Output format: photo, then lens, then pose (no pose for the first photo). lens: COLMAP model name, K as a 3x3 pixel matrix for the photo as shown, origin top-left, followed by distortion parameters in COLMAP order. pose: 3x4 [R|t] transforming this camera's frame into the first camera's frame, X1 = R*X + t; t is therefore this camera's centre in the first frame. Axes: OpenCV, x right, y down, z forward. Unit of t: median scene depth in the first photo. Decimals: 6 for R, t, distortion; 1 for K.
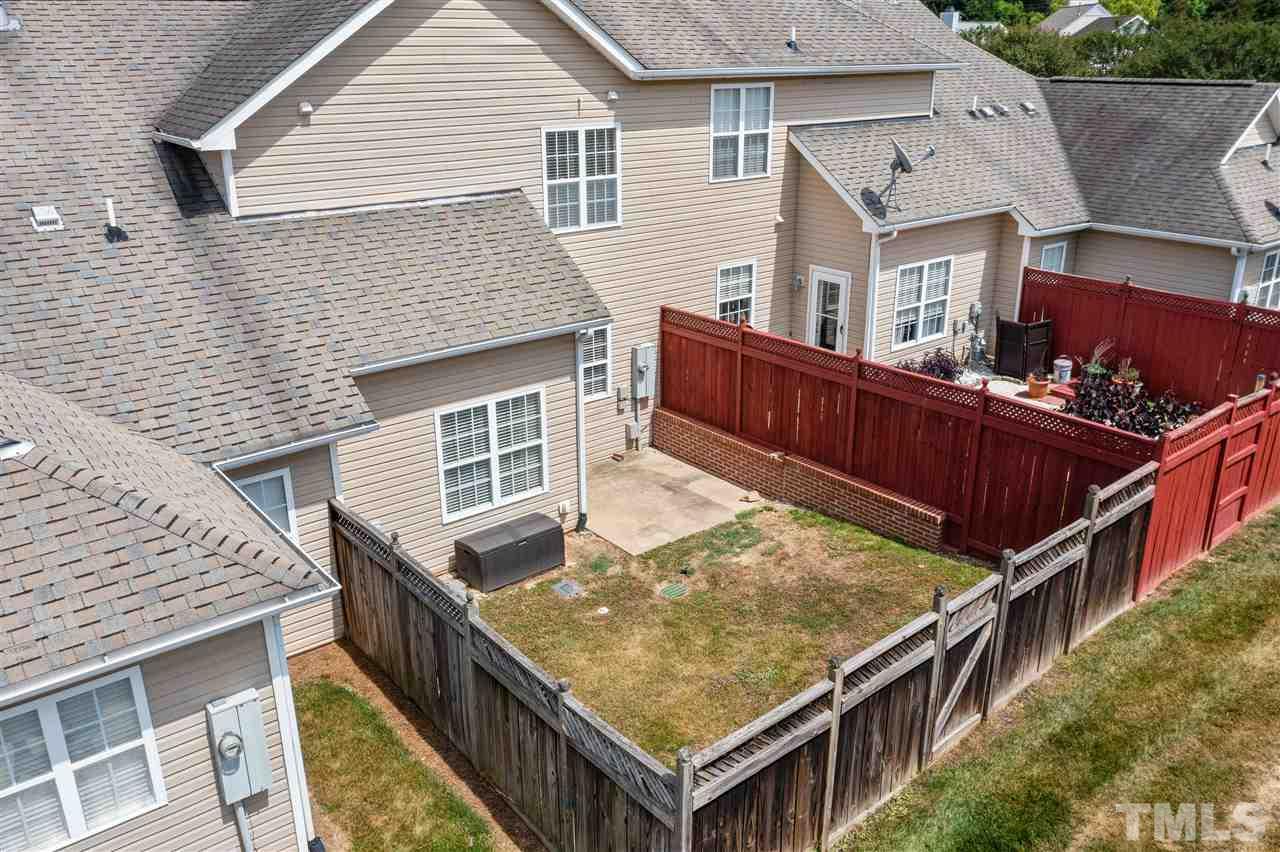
lens RADIAL K [[1016.4, 0, 640.0], [0, 1016.4, 426.0], [0, 0, 1]] dist [-0.009088, -0.003848]
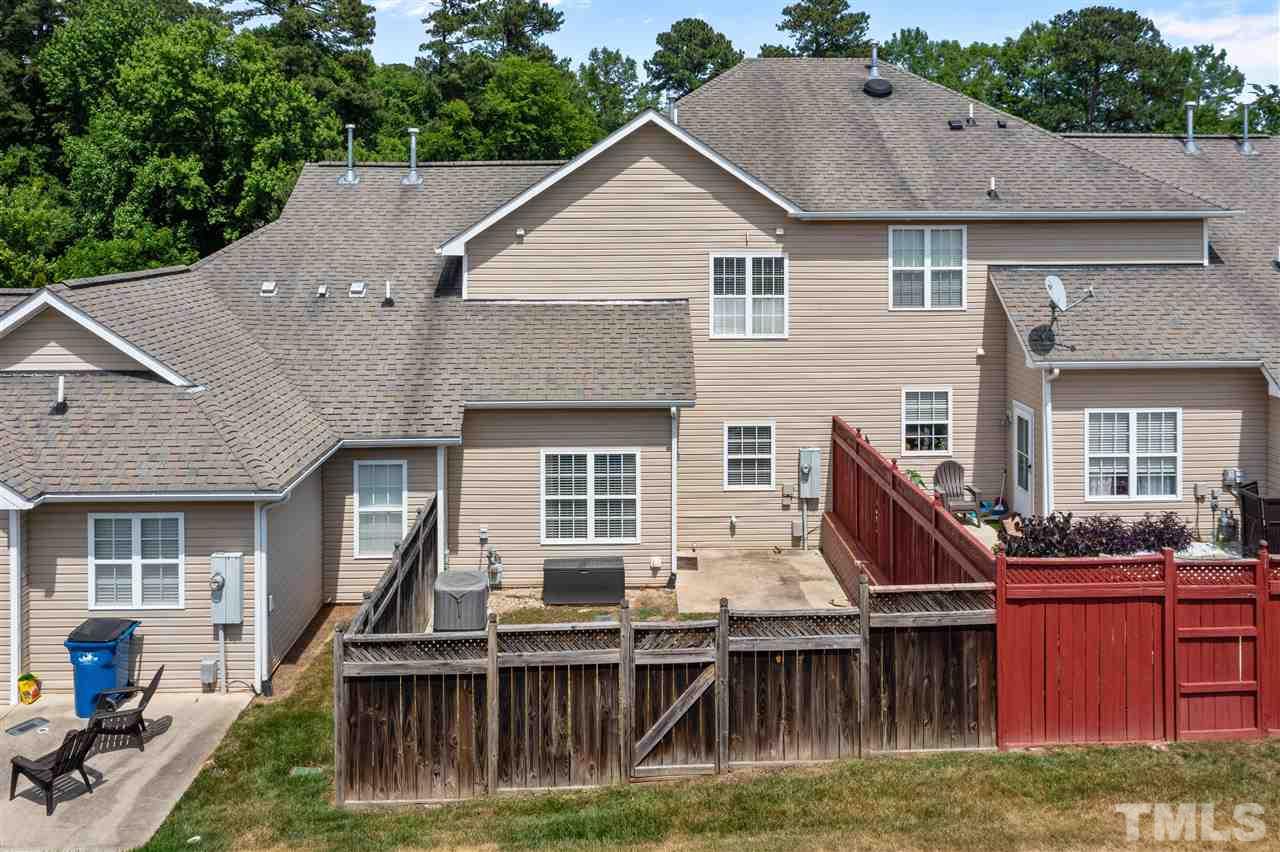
lens RADIAL K [[1049.7, 0, 639.9], [0, 1049.7, 213.6], [0, 0, 1]] dist [0.001246, -0.006398]
pose [[0.798422, 0.005931, -0.602070, 0.564767], [-0.213024, 0.938058, -0.273255, 0.033014], [0.563155, 0.346428, 0.750229, -0.046830]]
